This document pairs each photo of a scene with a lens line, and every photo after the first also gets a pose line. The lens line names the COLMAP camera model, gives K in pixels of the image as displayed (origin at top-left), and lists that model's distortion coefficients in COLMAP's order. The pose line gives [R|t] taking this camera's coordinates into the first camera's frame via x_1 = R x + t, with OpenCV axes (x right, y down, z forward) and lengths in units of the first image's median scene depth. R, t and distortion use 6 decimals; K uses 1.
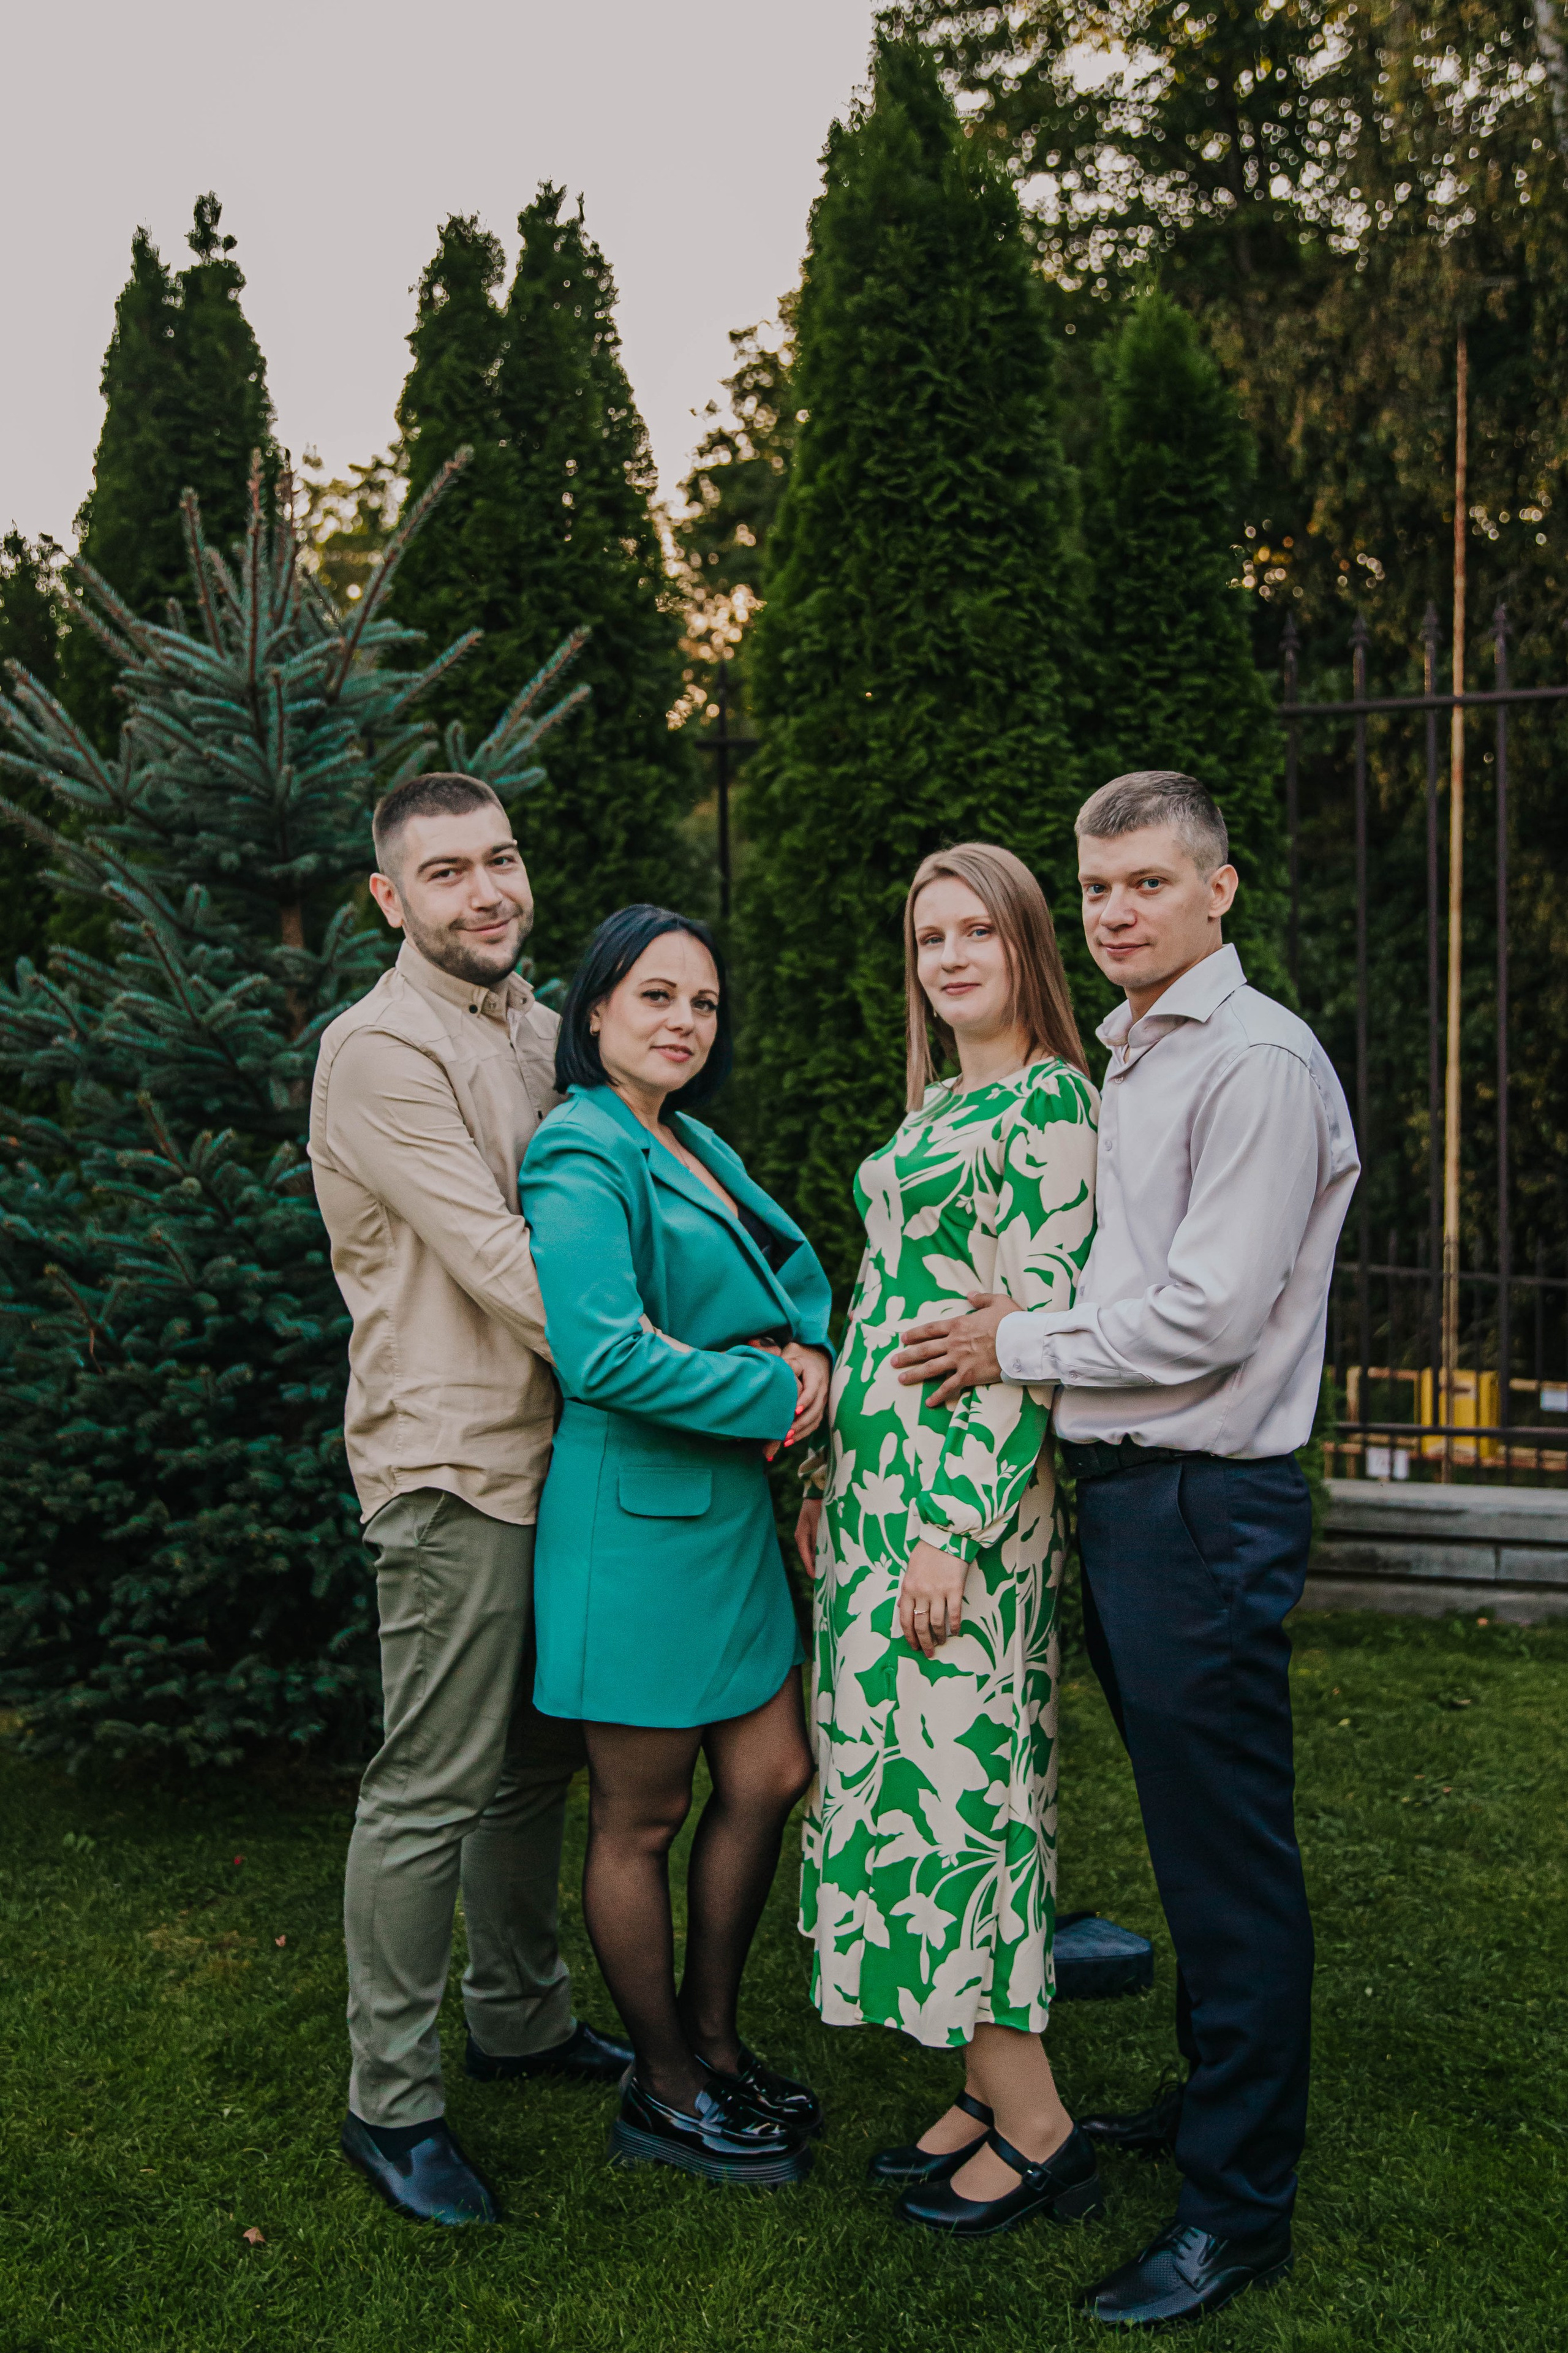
lens RADIAL K [[2451.4, 0, 787.0], [0, 2451.4, 1184.8], [0, 0, 1]] dist [-0.001581, -0.010800]
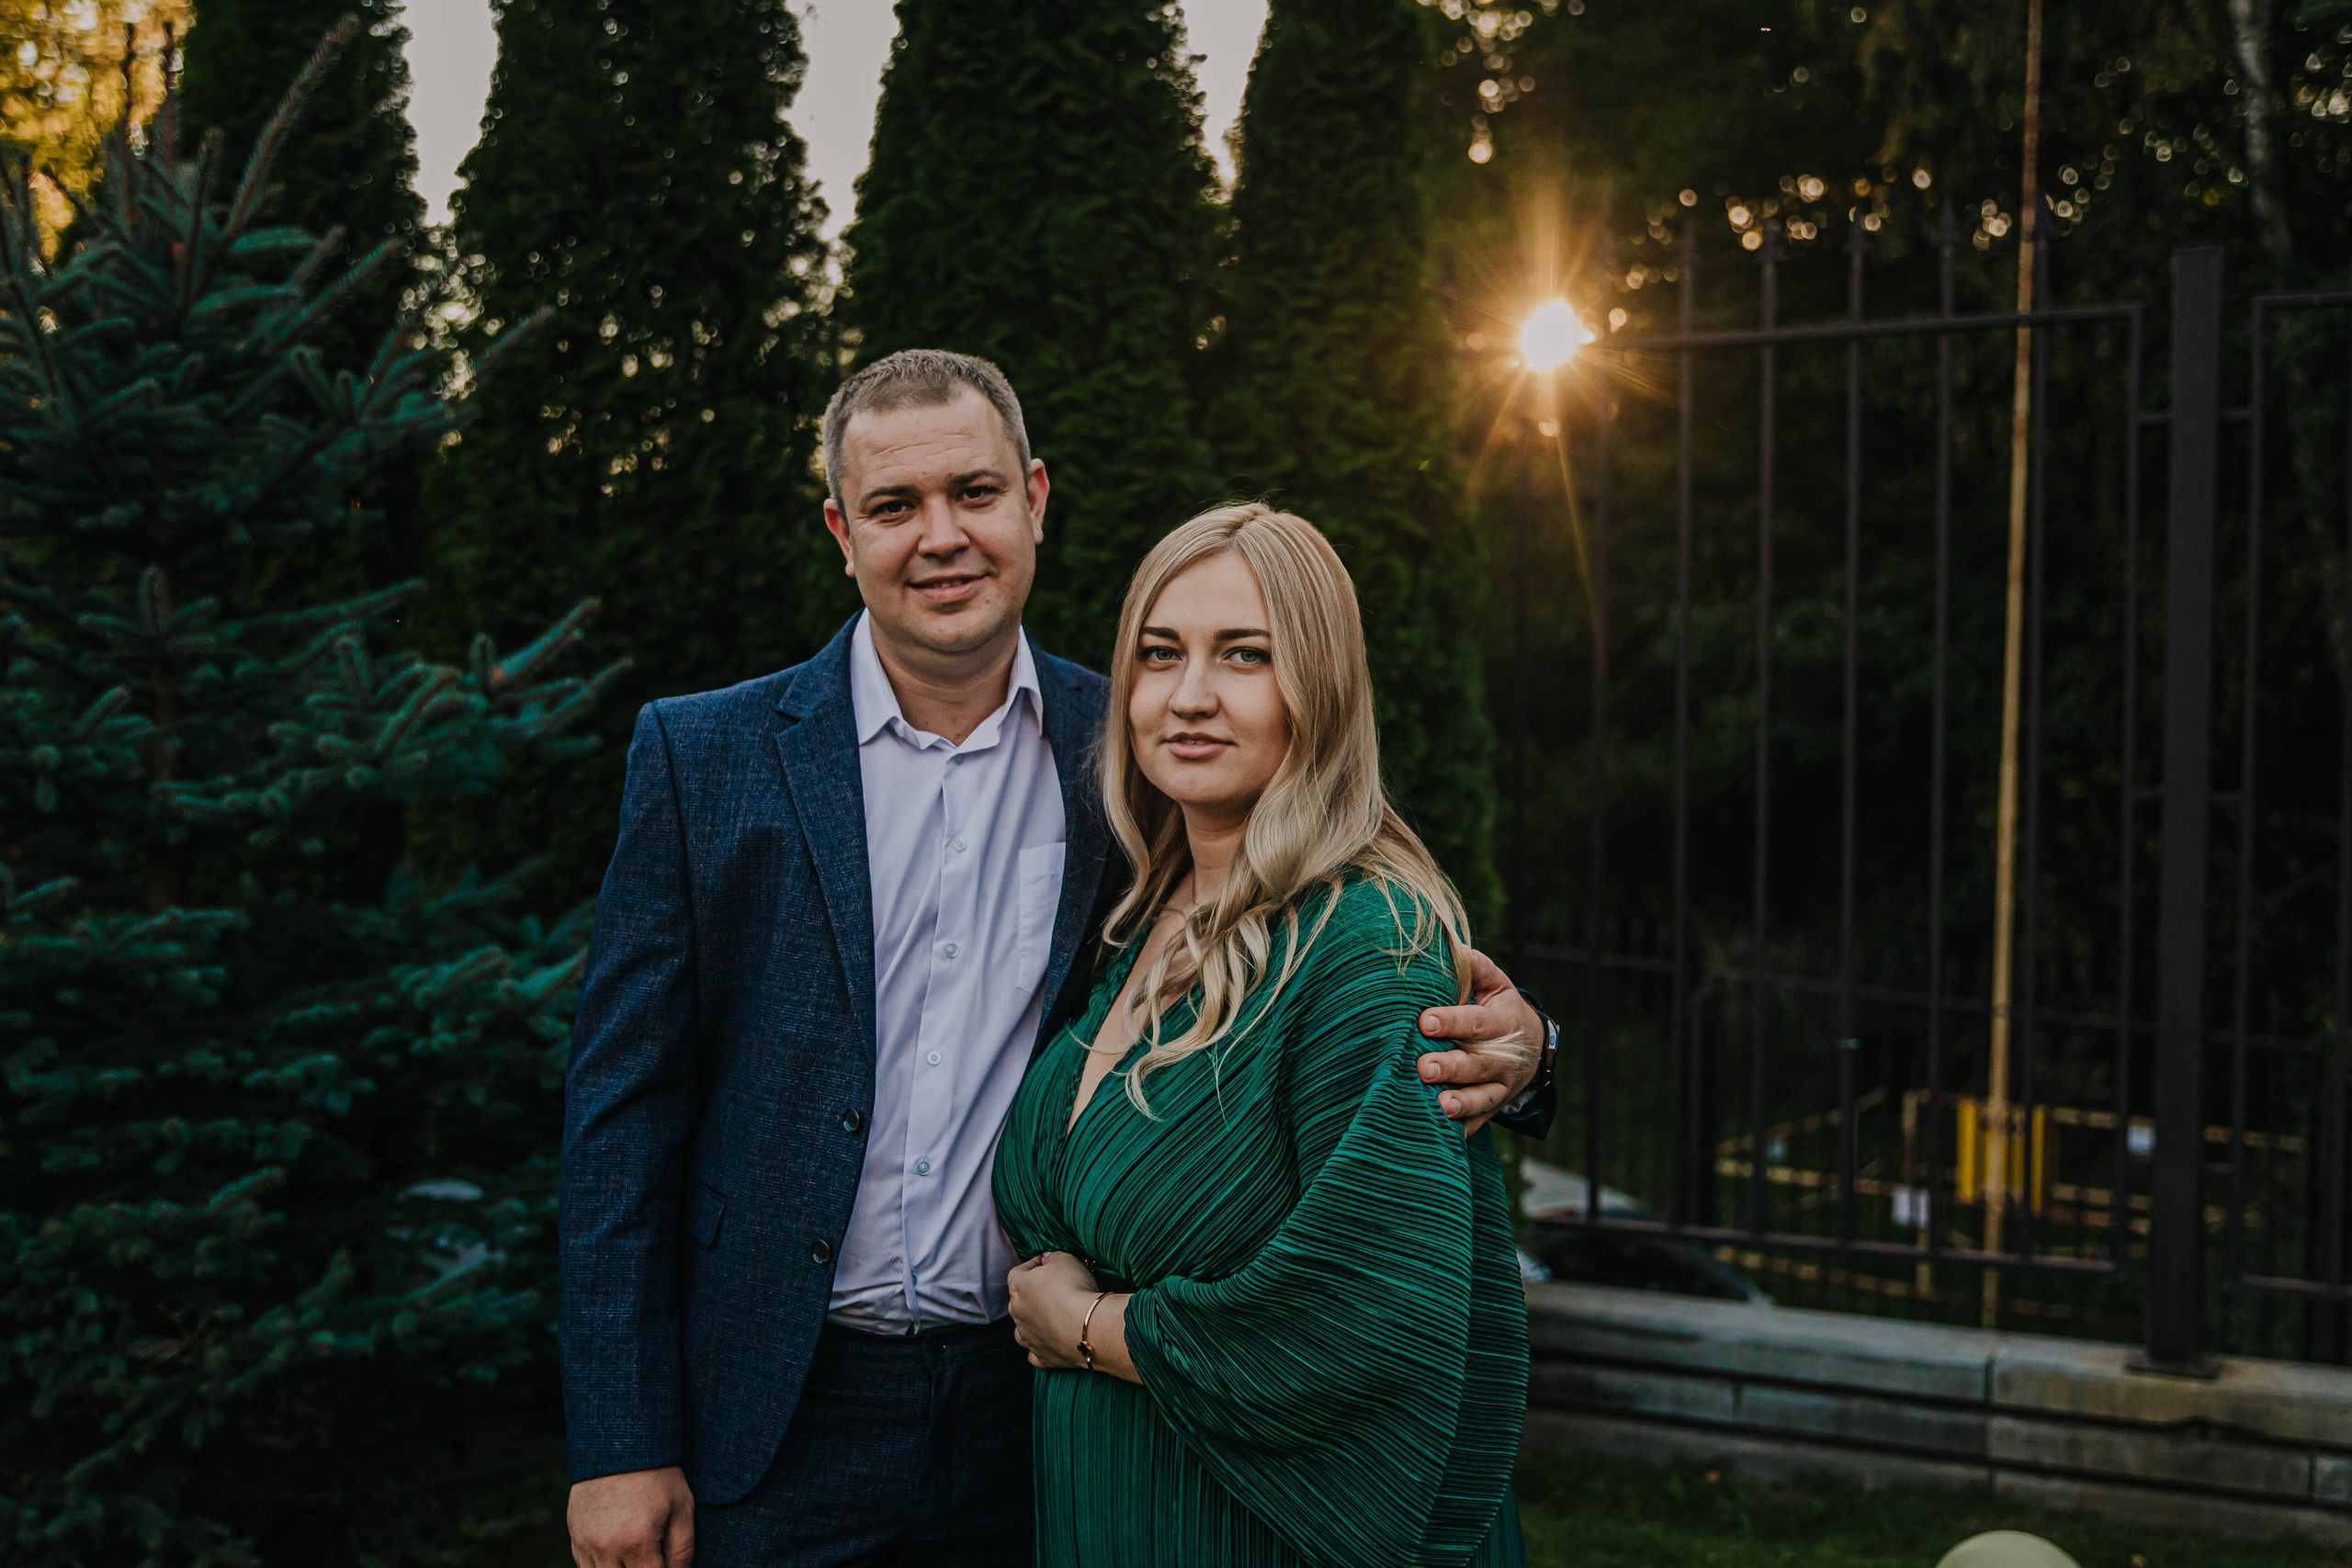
lens RADIAL K [[2557.5, 0, 1176.0], [0, 2557.5, 784.0], [0, 0, 1]] dist [-0.000292, -0.011266]
pose [[0.994022, 0.029900, -0.105011, 0.208158], [-0.032497, 0.999205, -0.023109, -0.026637], [0.104236, 0.026384, 0.994203, 0.152253]]
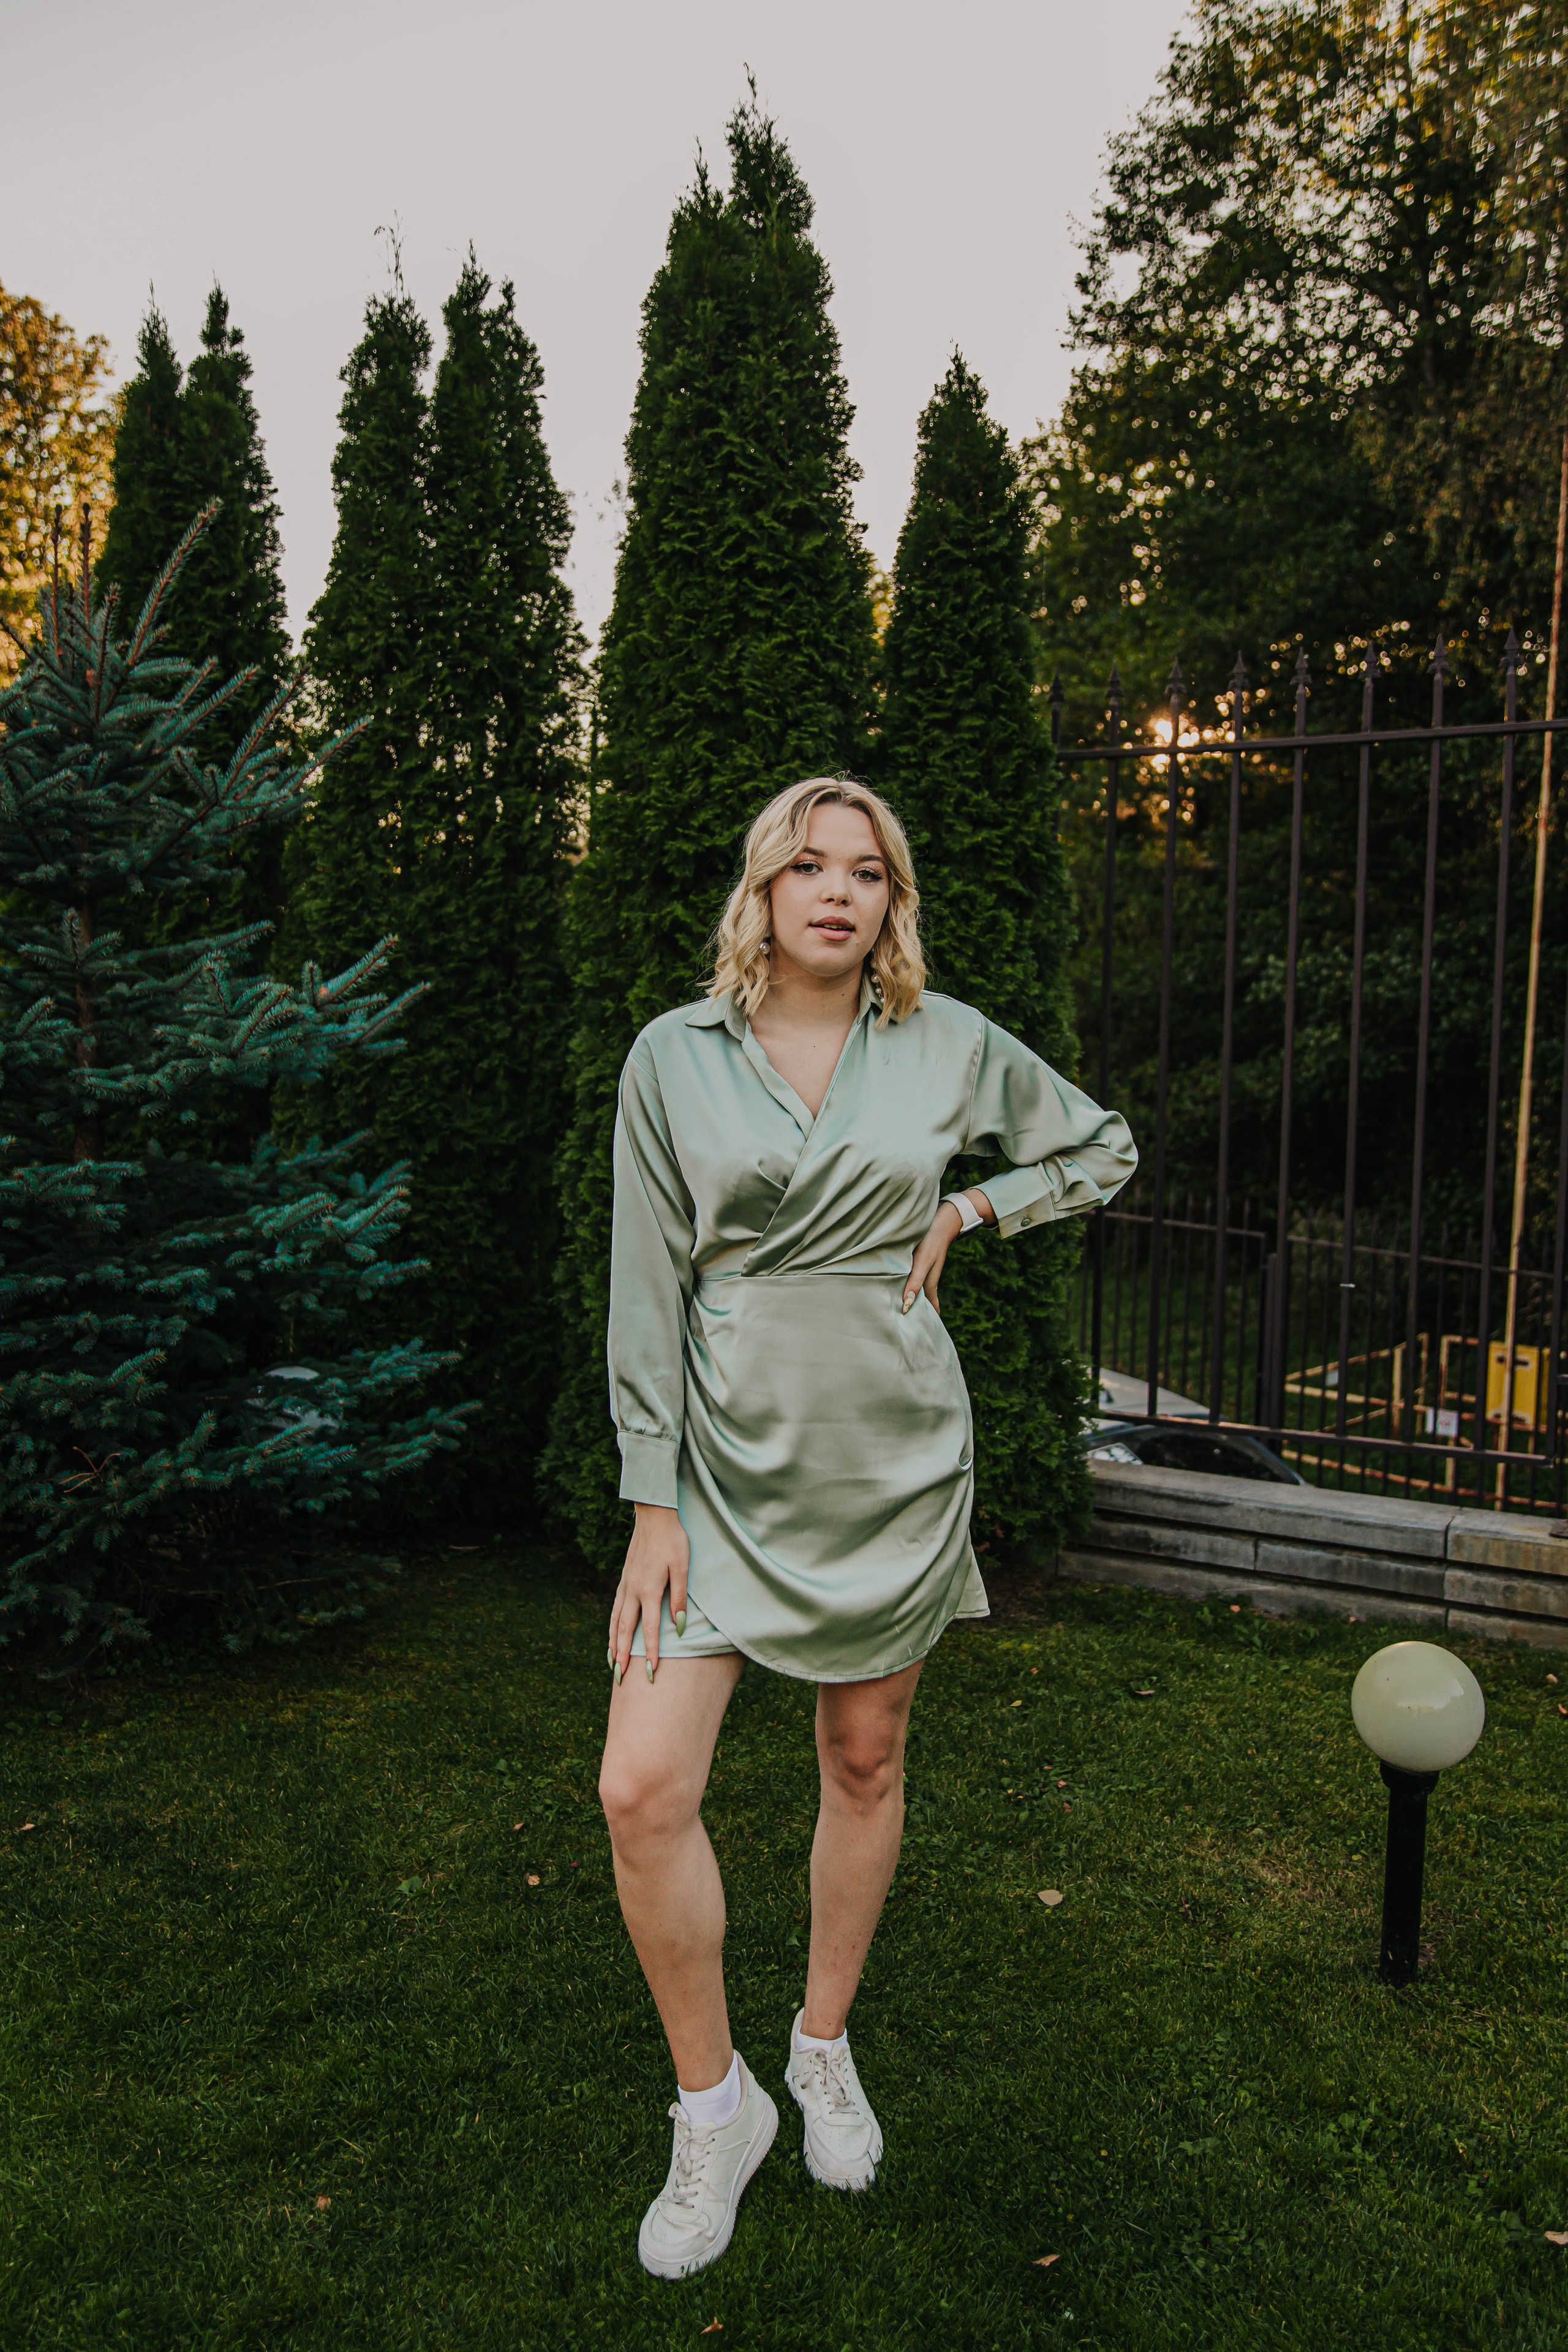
lens RADIAL K [[1967.5, 0, 786.5], [0, 1967.5, 1180.0], [0, 0, 1]] dist [-0.006801, 0.001397]
pose [[0.986168, 0.049321, -0.158240, 0.237948], [-0.046083, 0.998648, 0.024069, -0.022481], [0.159213, -0.016444, 0.987107, 0.135000]]
